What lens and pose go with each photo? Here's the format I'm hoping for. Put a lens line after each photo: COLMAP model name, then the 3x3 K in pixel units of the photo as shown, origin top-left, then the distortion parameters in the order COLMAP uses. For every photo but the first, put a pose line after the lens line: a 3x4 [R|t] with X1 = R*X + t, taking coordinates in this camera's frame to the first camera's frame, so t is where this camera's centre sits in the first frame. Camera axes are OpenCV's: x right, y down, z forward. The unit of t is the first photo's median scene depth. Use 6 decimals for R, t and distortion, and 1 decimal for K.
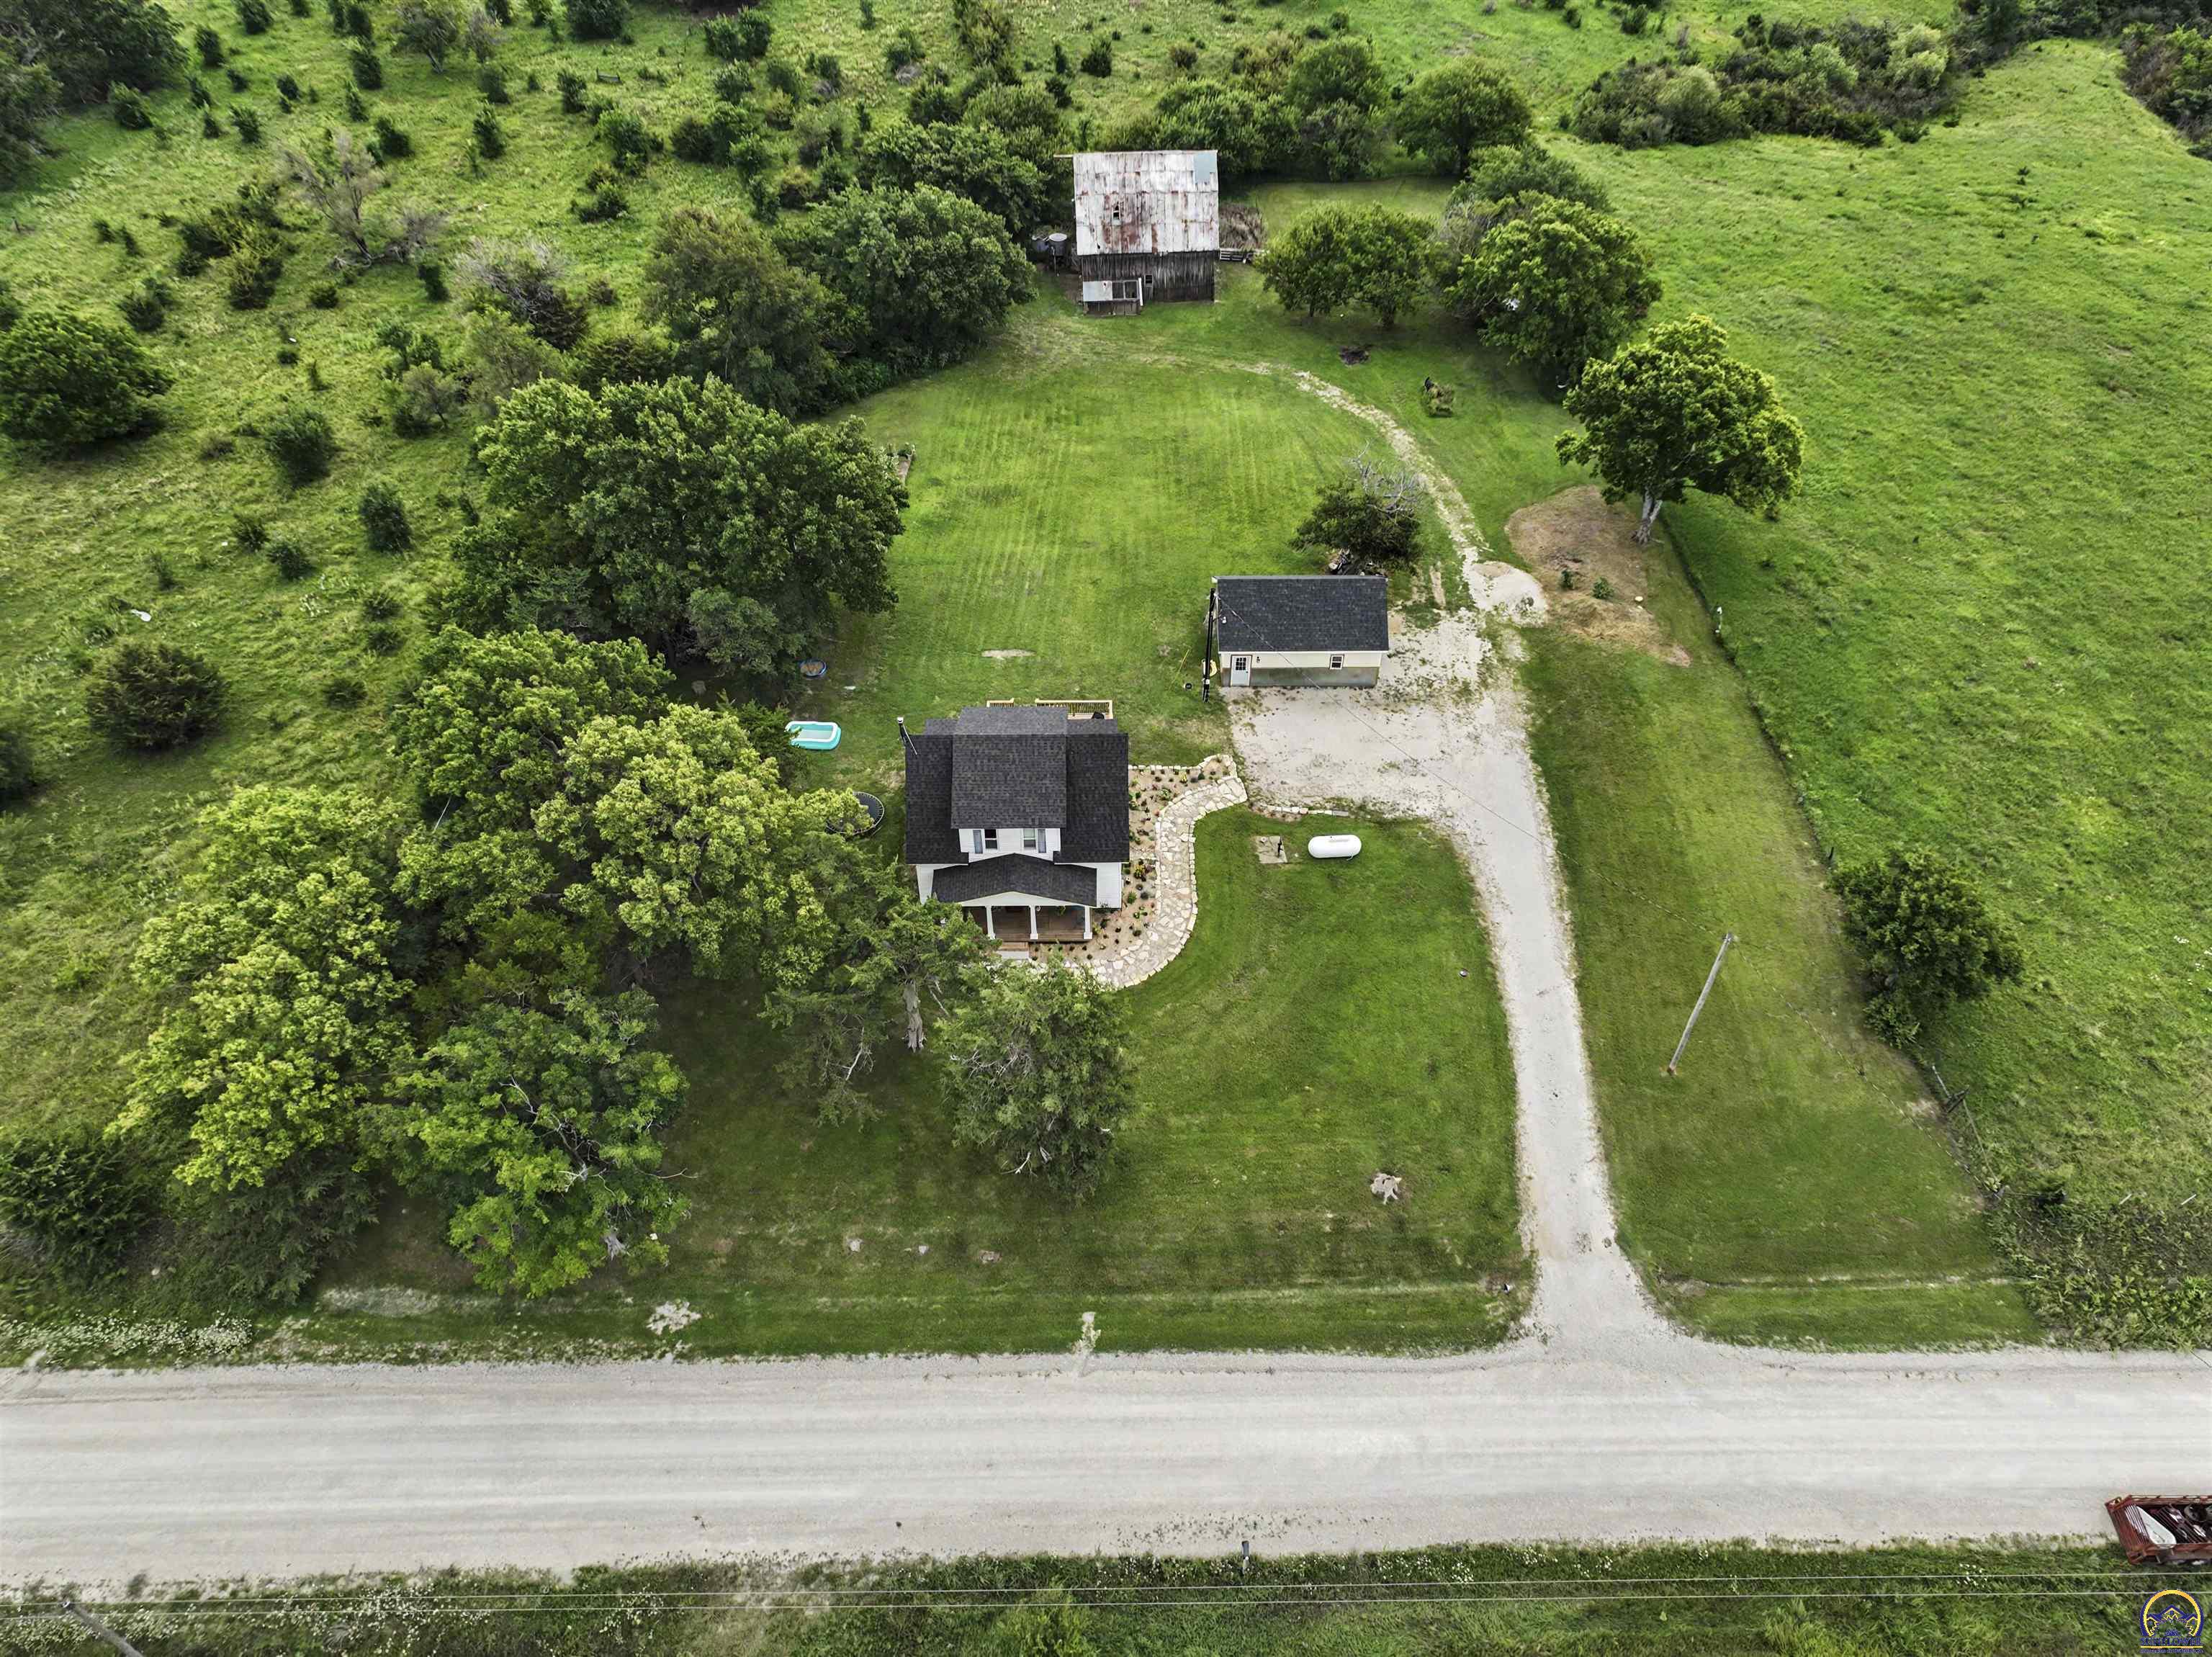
lens RADIAL K [[1500.8, 0, 1106.0], [0, 1500.8, 828.5], [0, 0, 1]] dist [0.007398, 0.002697]
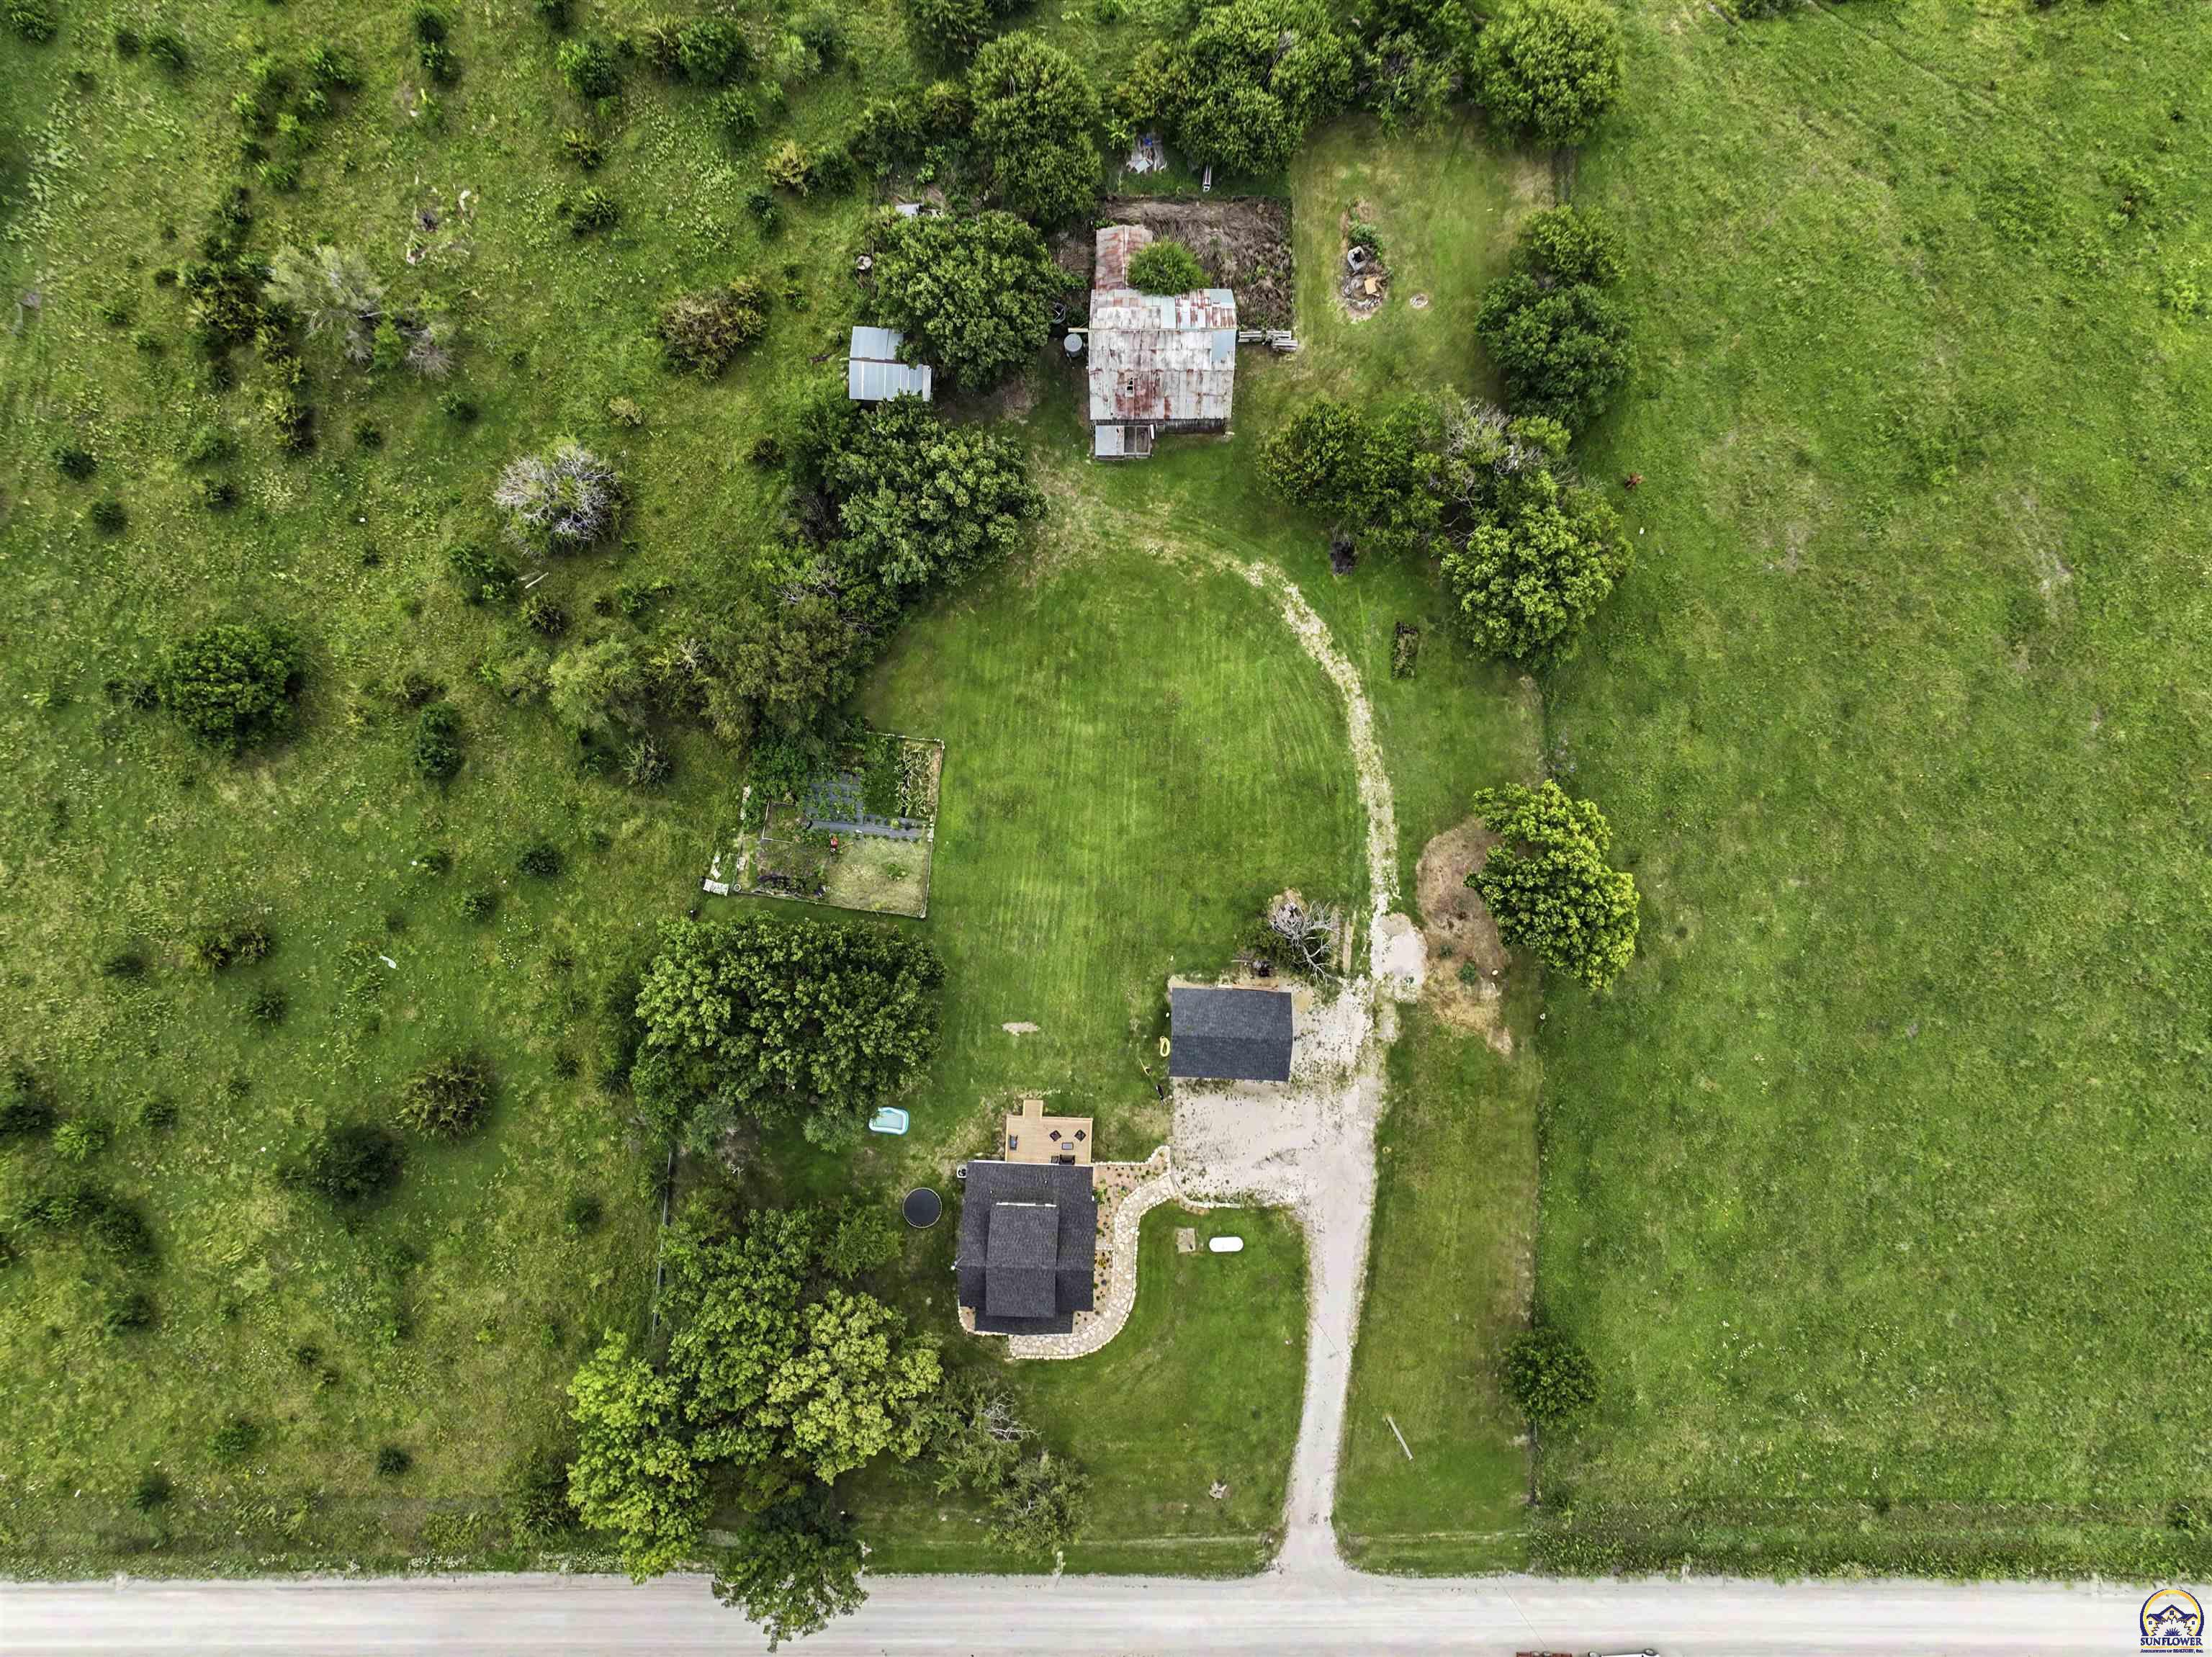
lens RADIAL K [[1500.8, 0, 1106.0], [0, 1500.8, 828.5], [0, 0, 1]] dist [0.007398, 0.002697]
pose [[0.999036, 0.043597, -0.005128, 0.013456], [-0.029292, 0.749067, 0.661847, -1.309810], [0.032696, -0.661058, 0.749622, 0.088900]]
